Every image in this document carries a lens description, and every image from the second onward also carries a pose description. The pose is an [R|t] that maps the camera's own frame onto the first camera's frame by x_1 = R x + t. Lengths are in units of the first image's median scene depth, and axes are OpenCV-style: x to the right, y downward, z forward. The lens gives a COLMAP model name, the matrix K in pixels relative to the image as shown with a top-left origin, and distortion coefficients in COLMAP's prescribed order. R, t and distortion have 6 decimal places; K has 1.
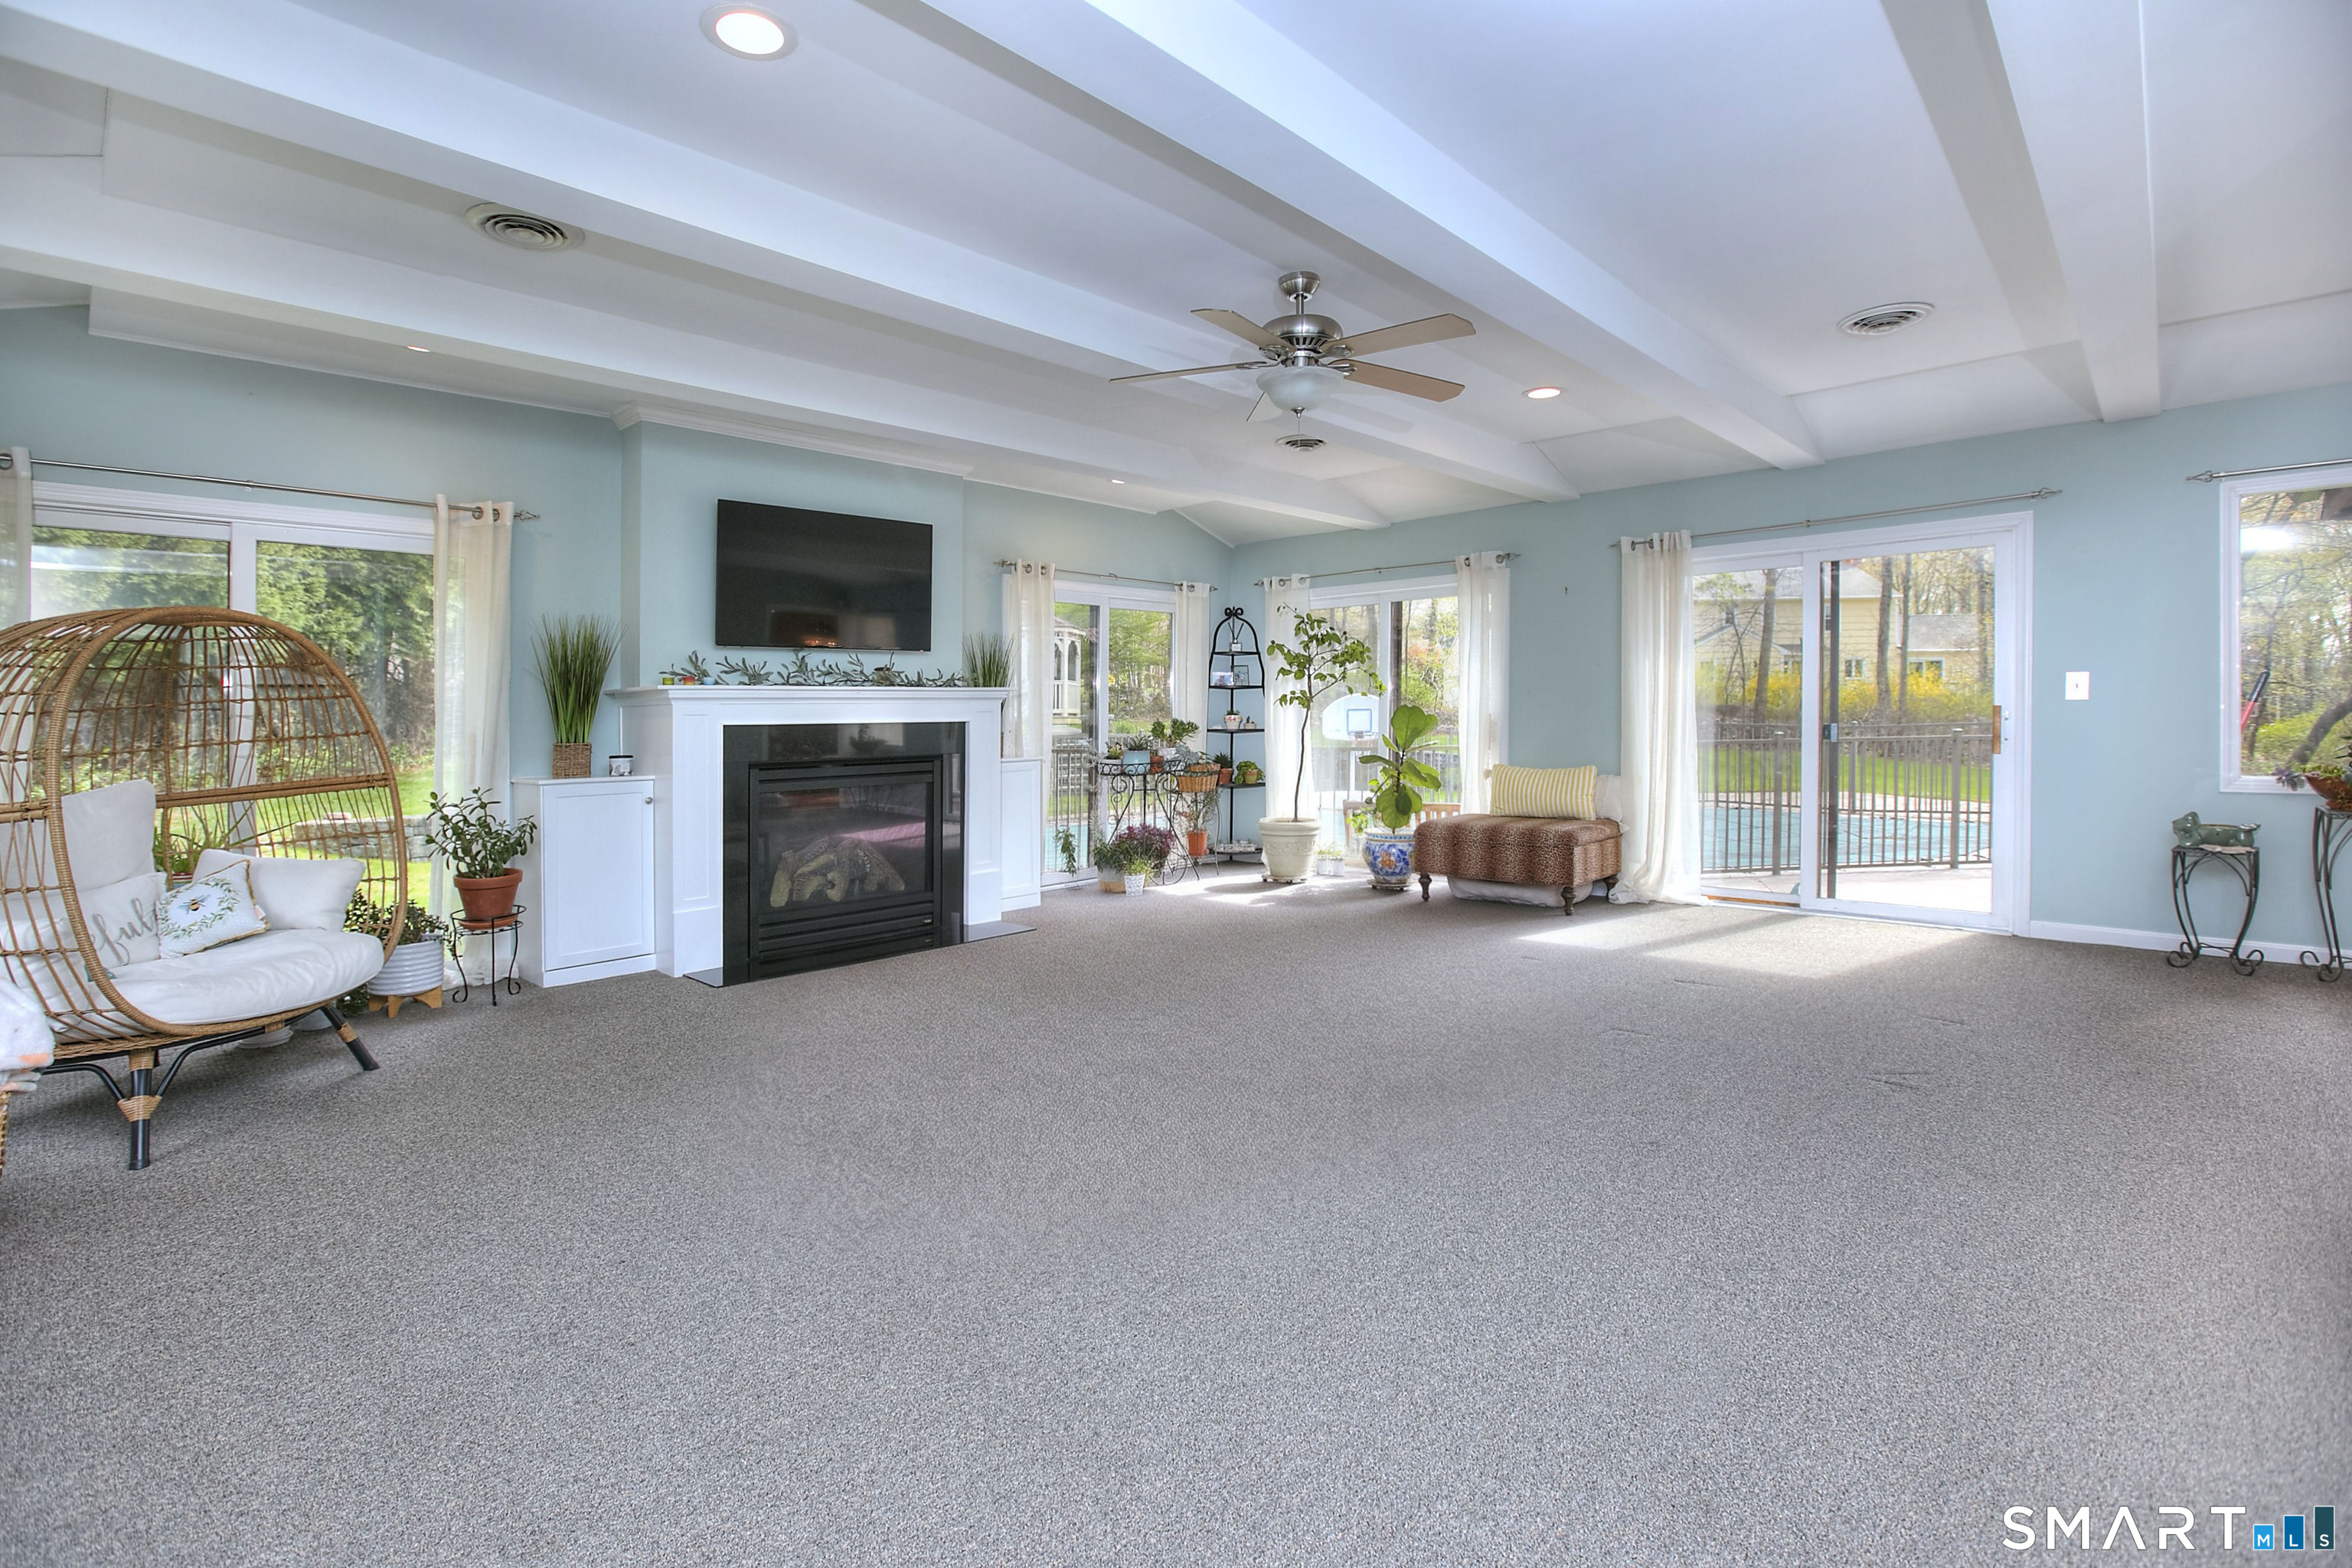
lens RADIAL K [[1096.2, 0, 1177.4], [0, 1096.2, 728.0], [0, 0, 1]] dist [-0.003286, 0.001034]
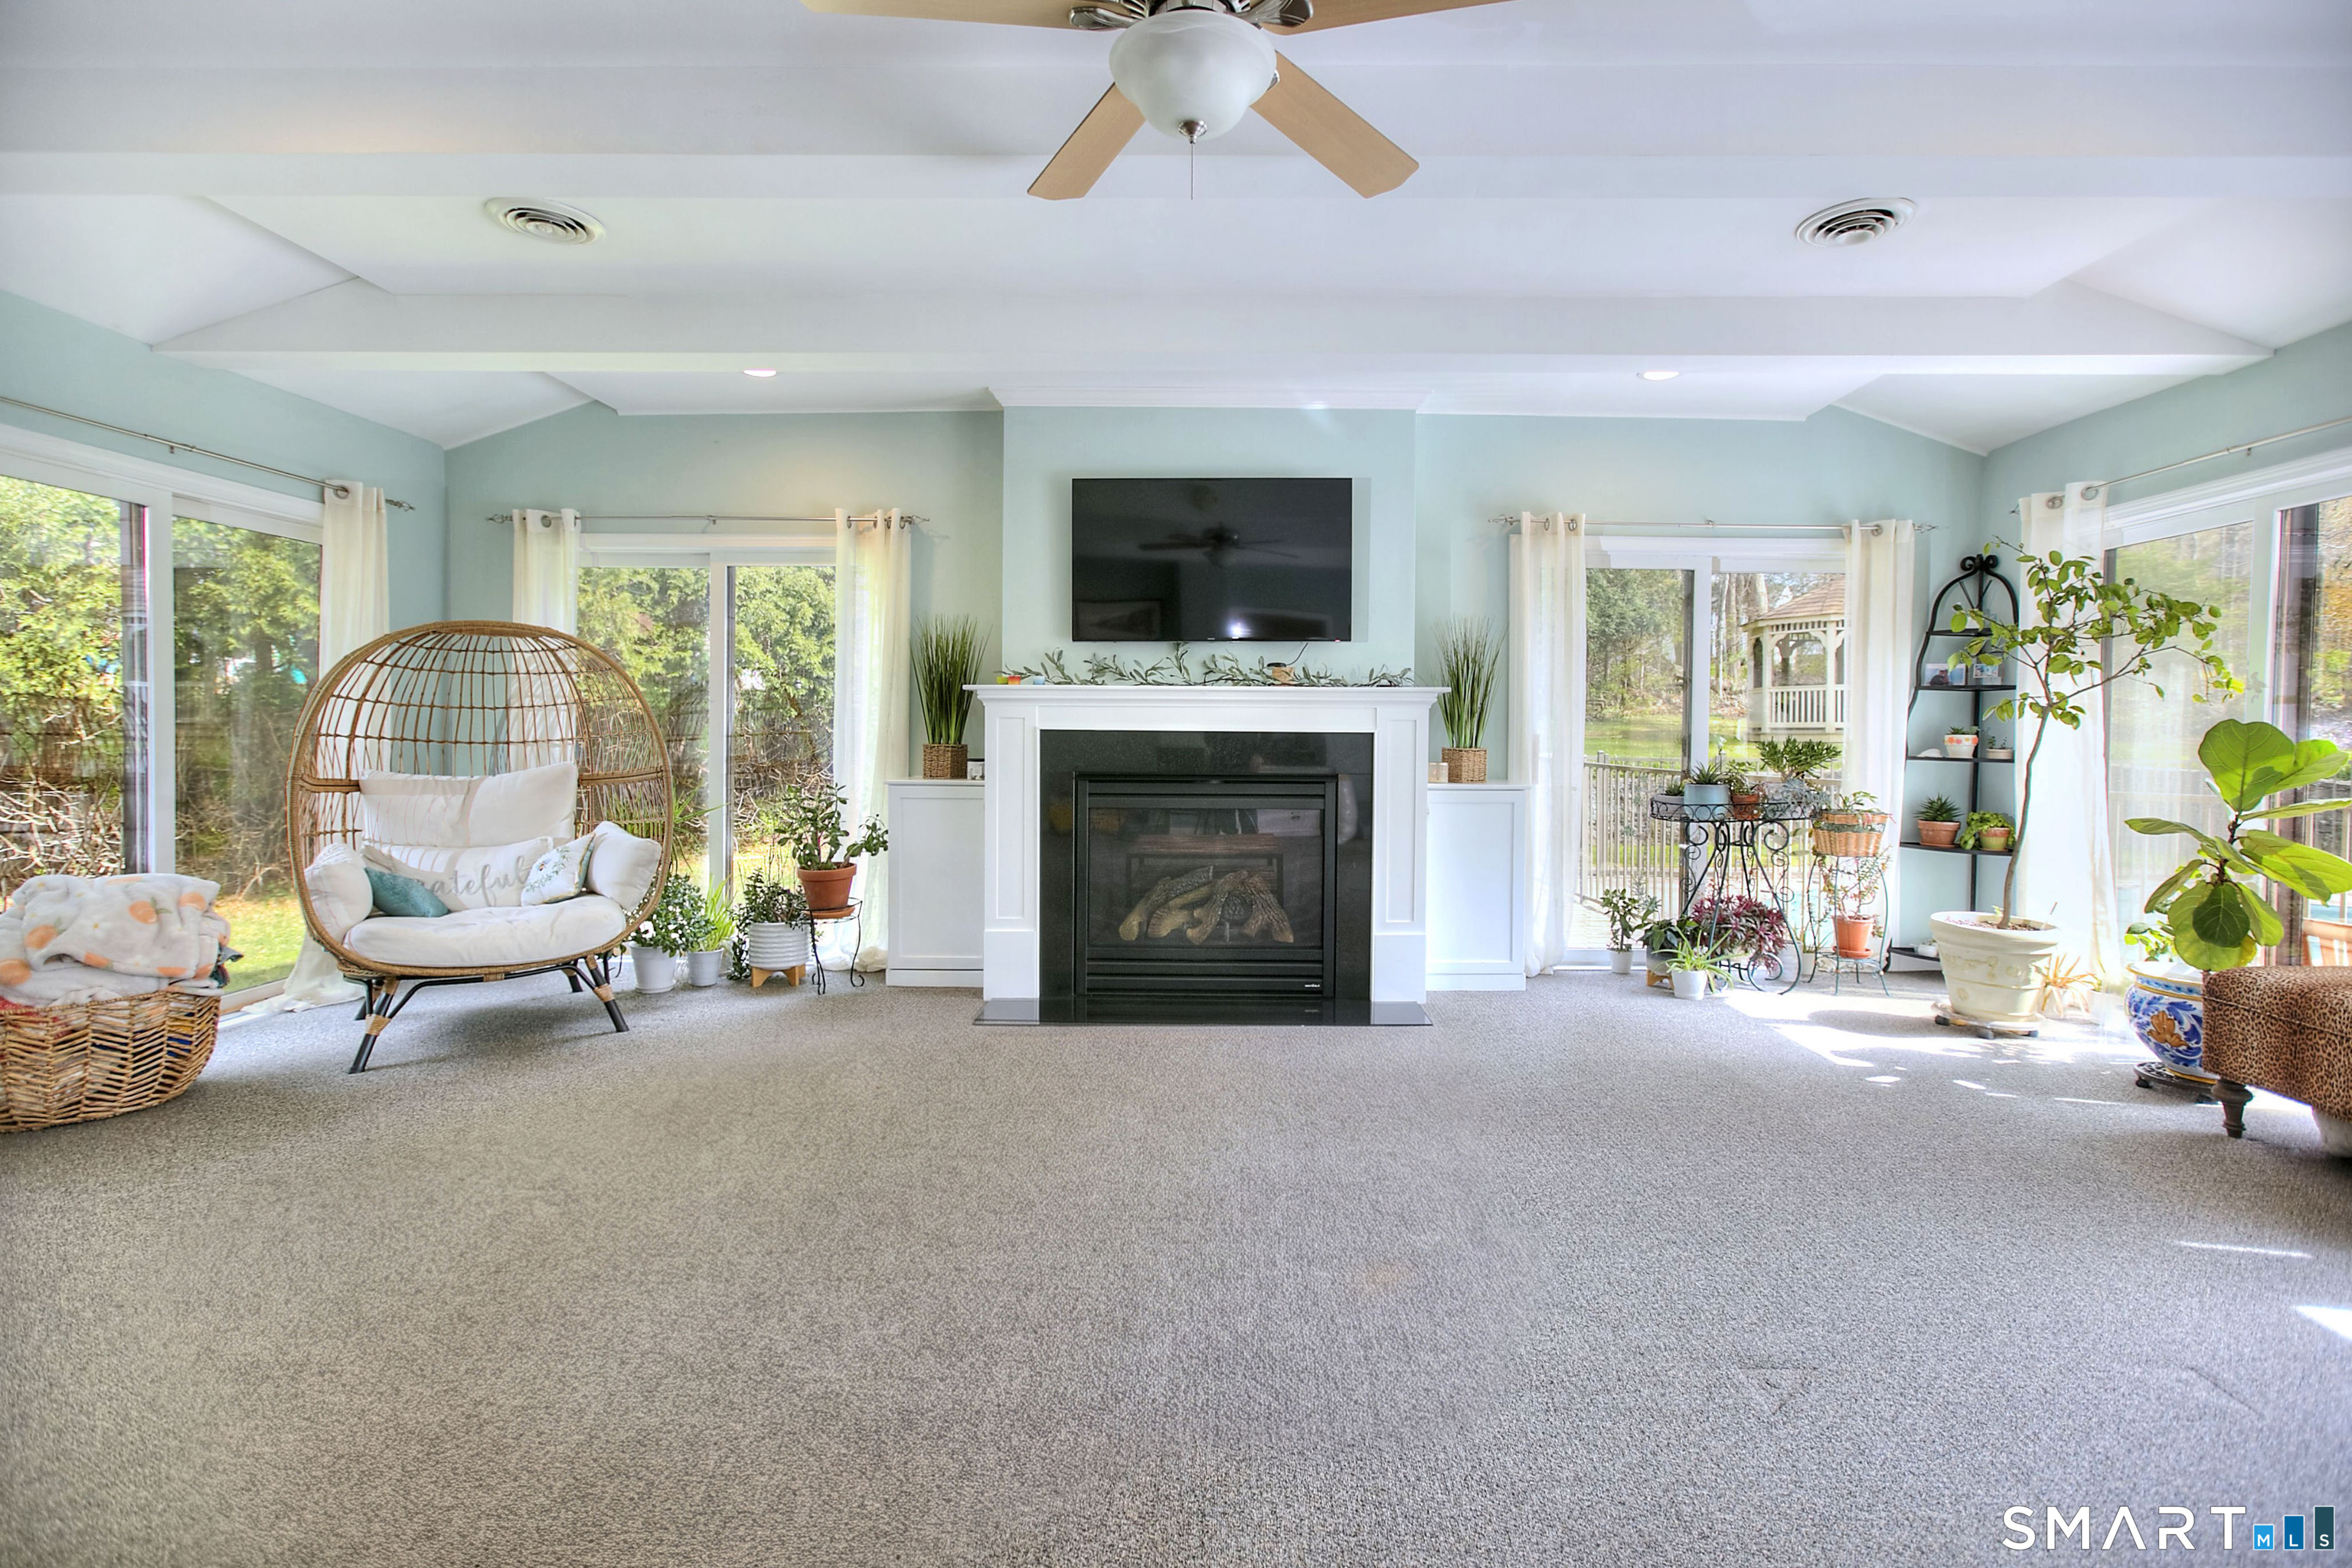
lens RADIAL K [[1096.2, 0, 1177.4], [0, 1096.2, 728.0], [0, 0, 1]] dist [-0.003286, 0.001034]
pose [[0.698443, 0.013907, -0.715531, 0.257277], [-0.025341, 0.999665, -0.005306, -0.001033], [0.715217, 0.021838, 0.698561, 0.379472]]
